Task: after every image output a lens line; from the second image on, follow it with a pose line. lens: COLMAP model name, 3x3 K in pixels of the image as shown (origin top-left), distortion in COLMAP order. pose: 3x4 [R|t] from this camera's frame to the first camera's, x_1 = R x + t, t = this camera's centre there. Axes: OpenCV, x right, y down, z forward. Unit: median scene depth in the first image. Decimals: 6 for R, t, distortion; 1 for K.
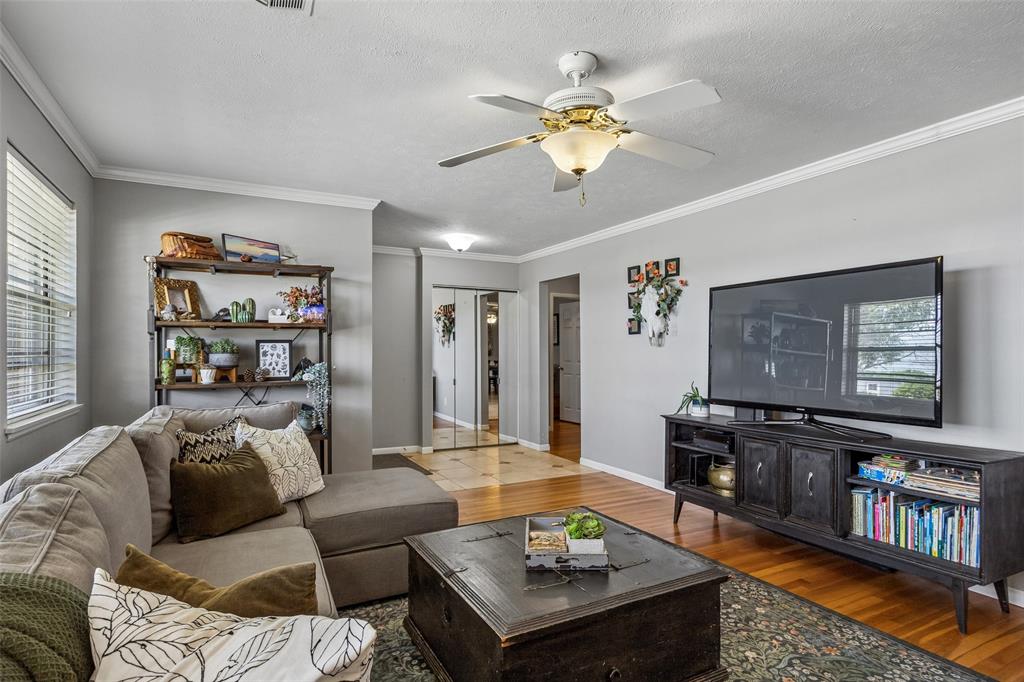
lens RADIAL K [[549.9, 0, 510.3], [0, 549.9, 347.3], [0, 0, 1]] dist [-0.000737, -0.000175]
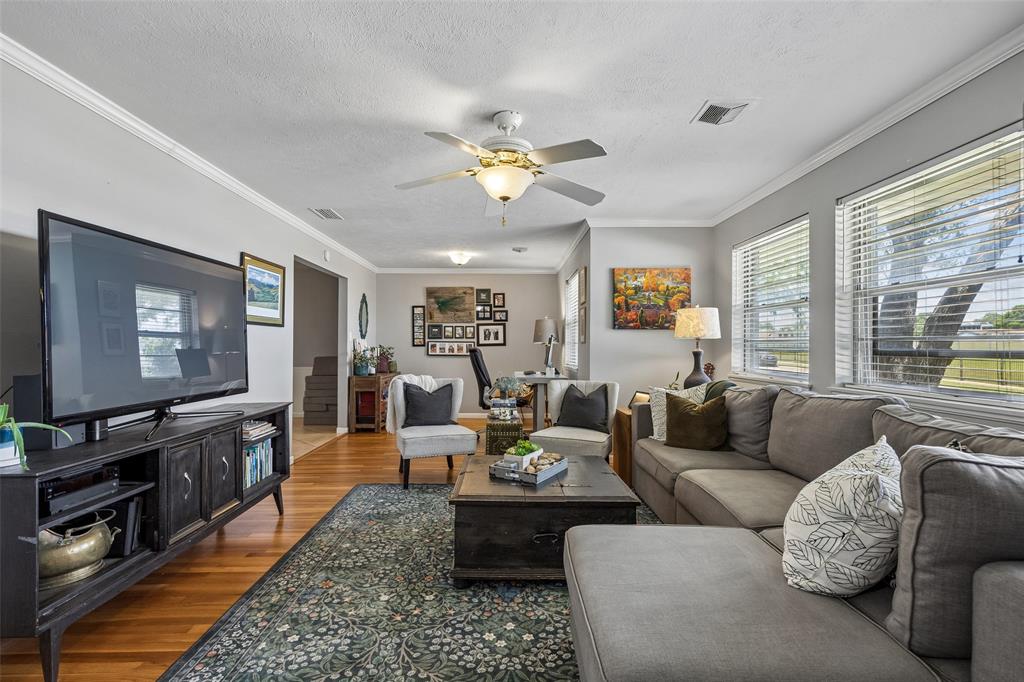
lens RADIAL K [[474.9, 0, 510.1], [0, 474.9, 343.1], [0, 0, 1]] dist [-0.005220, -0.000133]
pose [[-0.886198, -0.003107, 0.463296, -0.351694], [-0.005765, 0.999974, -0.004322, 0.022384], [-0.463271, -0.006501, -0.886193, 1.702920]]
